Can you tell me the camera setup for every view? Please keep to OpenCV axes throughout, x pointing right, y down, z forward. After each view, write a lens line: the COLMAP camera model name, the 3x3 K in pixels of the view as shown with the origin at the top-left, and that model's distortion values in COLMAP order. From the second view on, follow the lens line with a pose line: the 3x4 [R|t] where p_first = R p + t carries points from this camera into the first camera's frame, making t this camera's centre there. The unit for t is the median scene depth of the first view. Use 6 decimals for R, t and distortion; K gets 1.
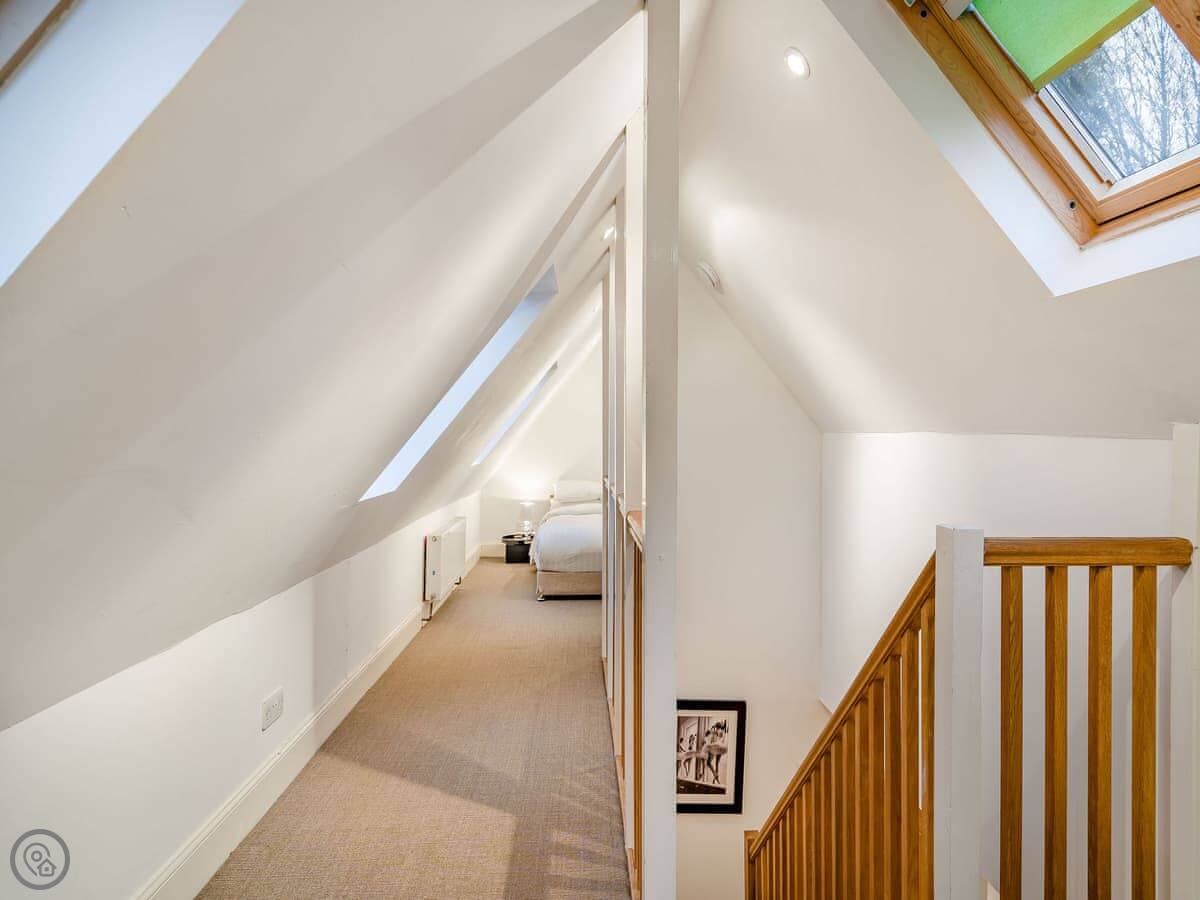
lens RADIAL K [[553.8, 0, 593.3], [0, 553.8, 443.6], [0, 0, 1]] dist [0.001762, 0.000511]
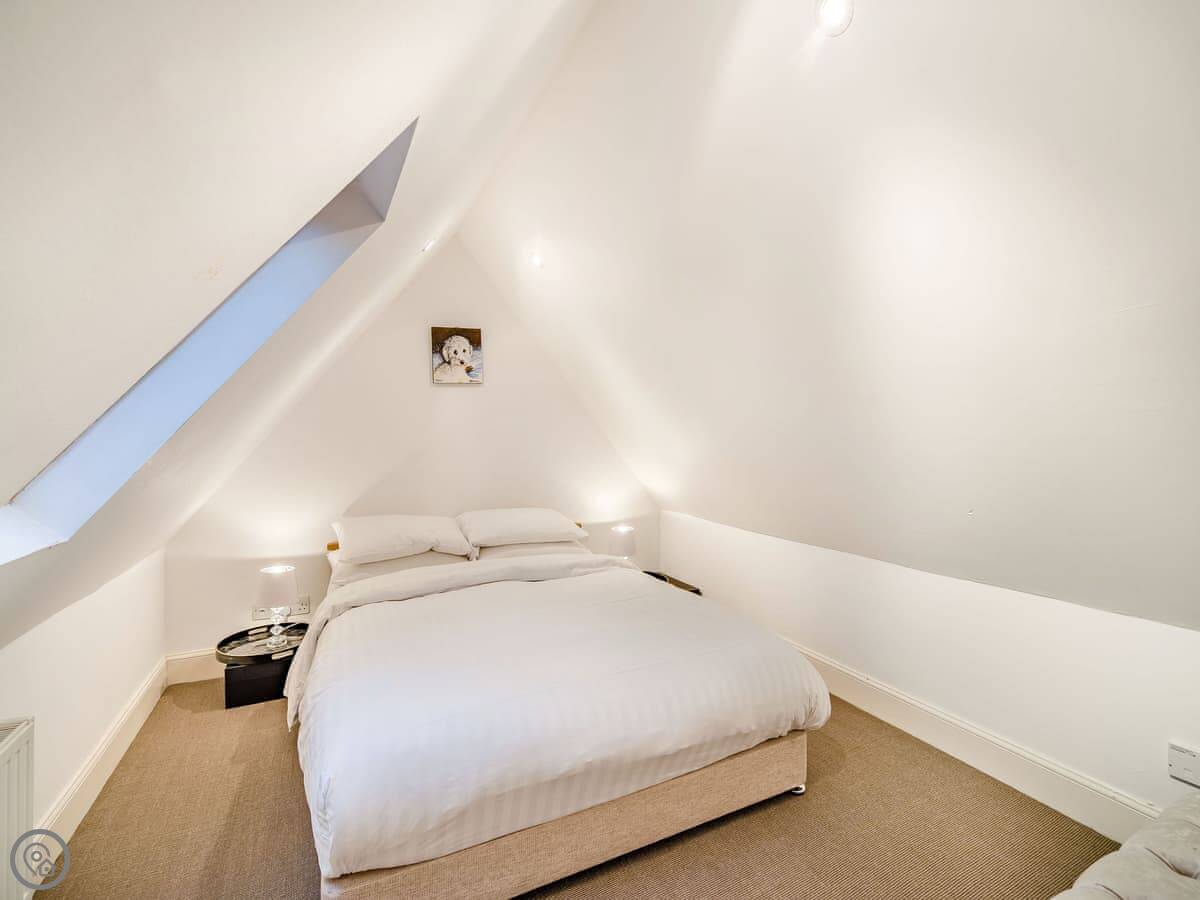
lens RADIAL K [[543.3, 0, 616.2], [0, 543.3, 434.2], [0, 0, 1]] dist [-0.000512, 0.000369]
pose [[0.903901, -0.009115, 0.427644, -0.051657], [0.014541, 0.999850, -0.009424, -0.004485], [-0.427494, 0.014737, 0.903898, 0.425386]]
